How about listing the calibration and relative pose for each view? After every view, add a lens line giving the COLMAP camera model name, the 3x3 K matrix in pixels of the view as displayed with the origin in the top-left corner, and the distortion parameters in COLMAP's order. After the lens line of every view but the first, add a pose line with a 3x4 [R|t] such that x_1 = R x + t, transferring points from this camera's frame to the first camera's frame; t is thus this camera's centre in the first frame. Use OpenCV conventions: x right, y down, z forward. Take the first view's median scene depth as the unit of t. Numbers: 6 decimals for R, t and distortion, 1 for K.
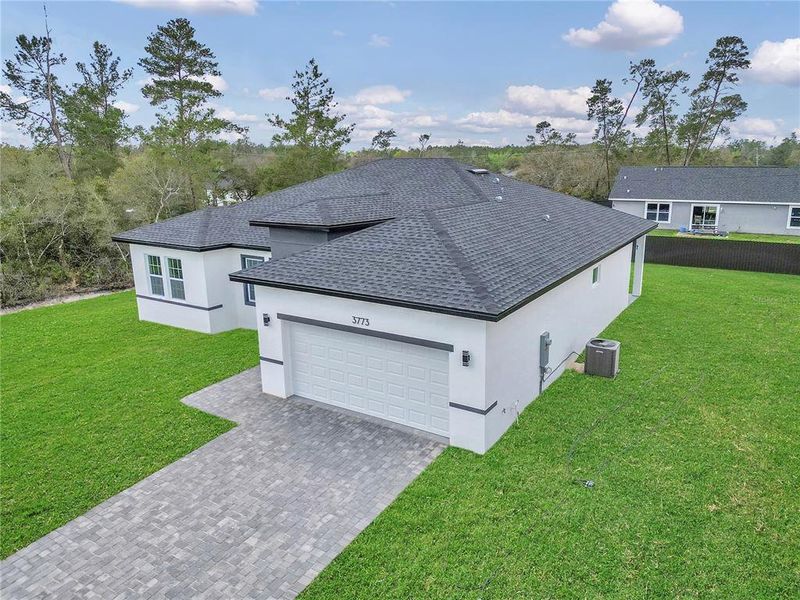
lens RADIAL K [[572.9, 0, 388.4], [0, 572.9, 297.5], [0, 0, 1]] dist [0.024432, -0.005455]
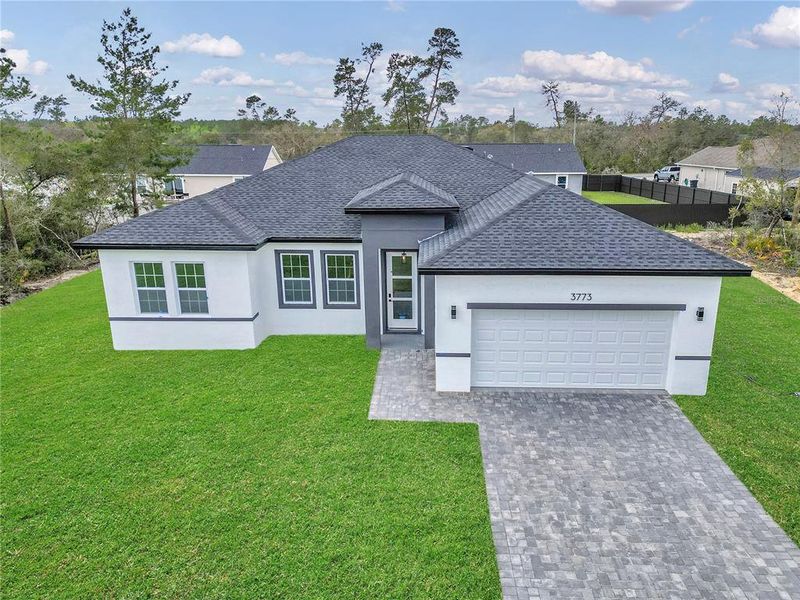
lens RADIAL K [[583.3, 0, 400.0], [0, 583.3, 300.0], [0, 0, 1]] dist [0.087331, -0.088605]
pose [[0.857256, -0.133625, 0.497250, -0.531432], [0.115517, 0.991032, 0.067166, -0.038476], [-0.501766, -0.000137, 0.865004, 0.156644]]
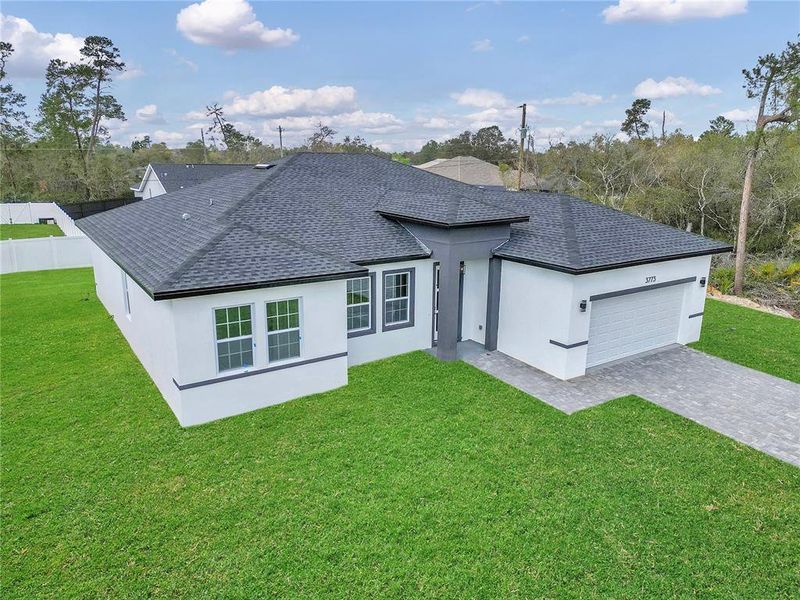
lens RADIAL K [[583.3, 0, 400.0], [0, 583.3, 300.0], [0, 0, 1]] dist [0.087331, -0.088605]
pose [[0.395543, -0.206604, 0.894908, -0.922366], [0.206384, 0.969446, 0.132592, -0.129728], [-0.894959, 0.132249, 0.426097, 0.587142]]
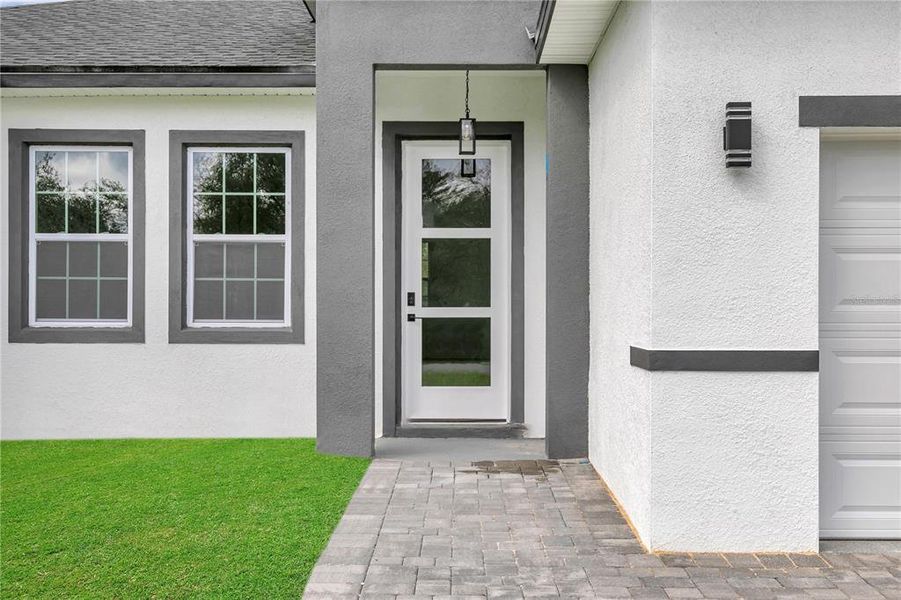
lens RADIAL K [[1085.7, 0, 450.5], [0, 1085.7, 329.5], [0, 0, 1]] dist [0.015257, 0.011312]
pose [[0.837462, 0.024580, 0.545943, -0.344923], [0.101949, 0.974425, -0.200258, 0.116486], [-0.536903, 0.223367, 0.813537, 0.540838]]
